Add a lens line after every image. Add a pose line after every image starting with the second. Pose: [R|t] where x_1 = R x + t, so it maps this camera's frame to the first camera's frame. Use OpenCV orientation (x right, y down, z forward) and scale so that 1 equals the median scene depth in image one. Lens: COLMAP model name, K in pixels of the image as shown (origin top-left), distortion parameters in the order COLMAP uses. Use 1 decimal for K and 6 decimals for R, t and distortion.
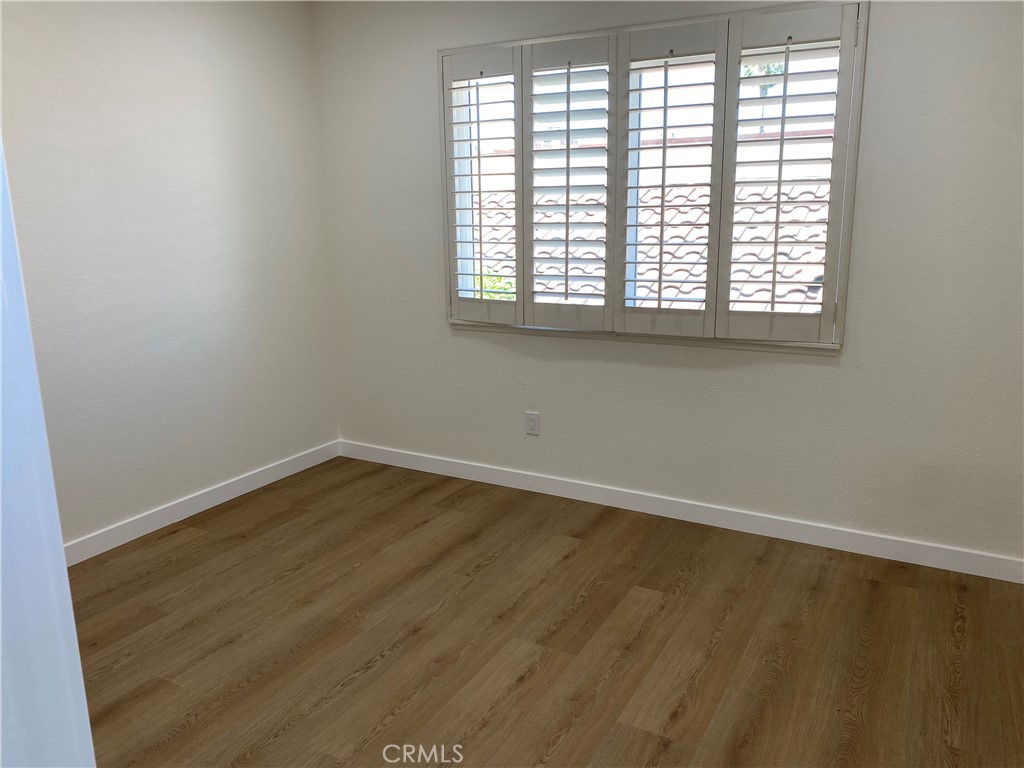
lens RADIAL K [[797.1, 0, 489.8], [0, 797.1, 364.5], [0, 0, 1]] dist [0.028889, -0.010926]
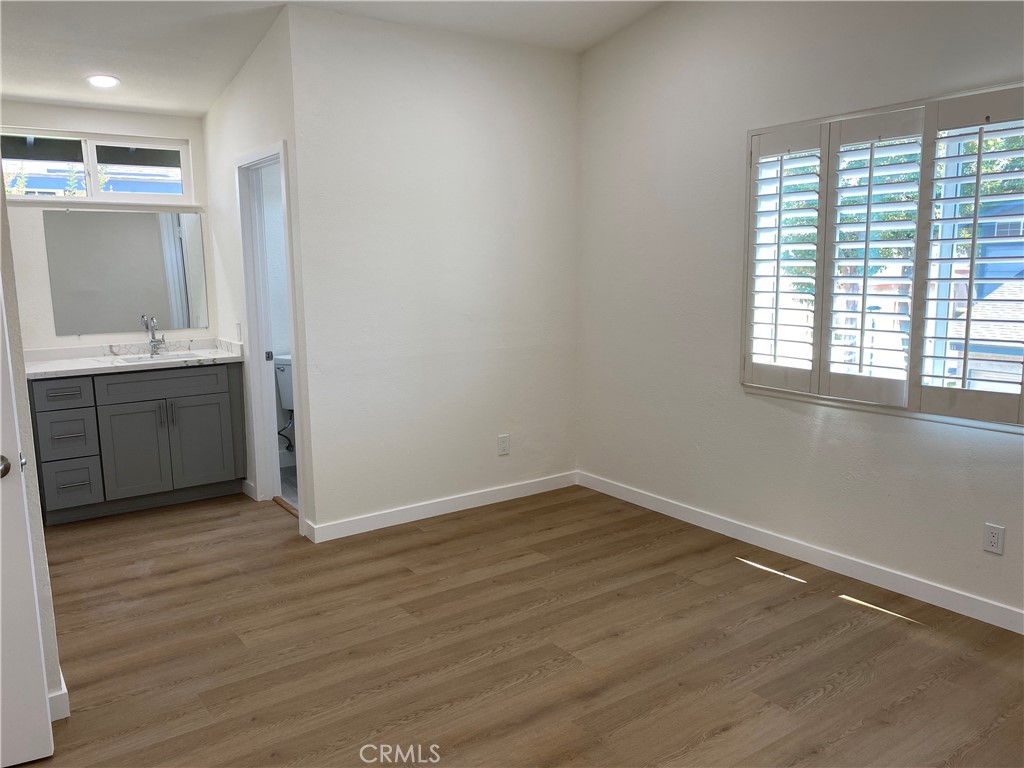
lens RADIAL K [[797.1, 0, 506.1], [0, 797.1, 374.6], [0, 0, 1]] dist [0.028889, -0.010926]
pose [[0.903590, 0.066463, -0.423211, 0.134969], [-0.096215, 0.994139, -0.049305, 0.014190], [0.417453, 0.085270, 0.904689, -0.077058]]
